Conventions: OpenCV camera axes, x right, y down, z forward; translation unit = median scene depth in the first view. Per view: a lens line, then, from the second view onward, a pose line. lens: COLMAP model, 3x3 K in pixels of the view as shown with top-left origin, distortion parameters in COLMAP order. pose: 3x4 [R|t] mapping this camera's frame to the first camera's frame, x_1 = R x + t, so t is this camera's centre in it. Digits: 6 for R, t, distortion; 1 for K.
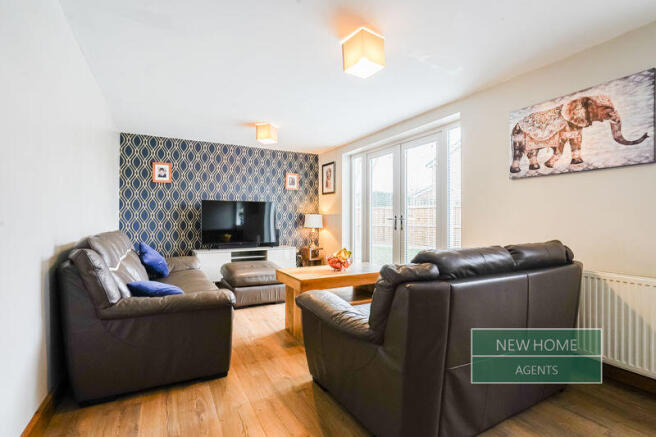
lens RADIAL K [[310.5, 0, 323.6], [0, 310.5, 219.6], [0, 0, 1]] dist [-0.001830, 0.001104]
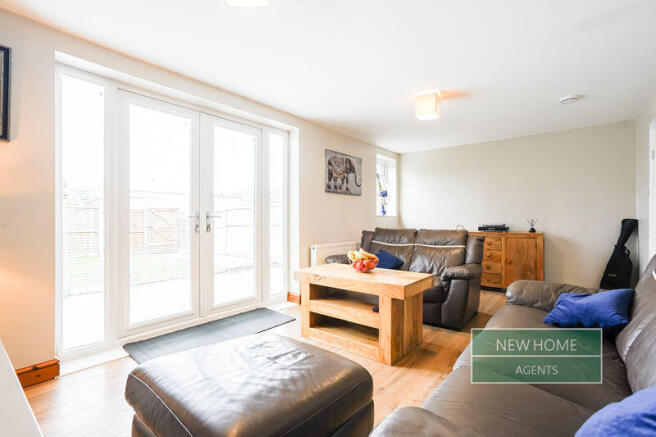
lens RADIAL K [[310.5, 0, 329.1], [0, 310.5, 214.9], [0, 0, 1]] dist [-0.001830, 0.001104]
pose [[-0.410510, 0.020296, 0.911630, -0.492896], [0.008958, 0.999794, -0.018225, 0.009623], [-0.911812, 0.000685, -0.410607, 0.968293]]
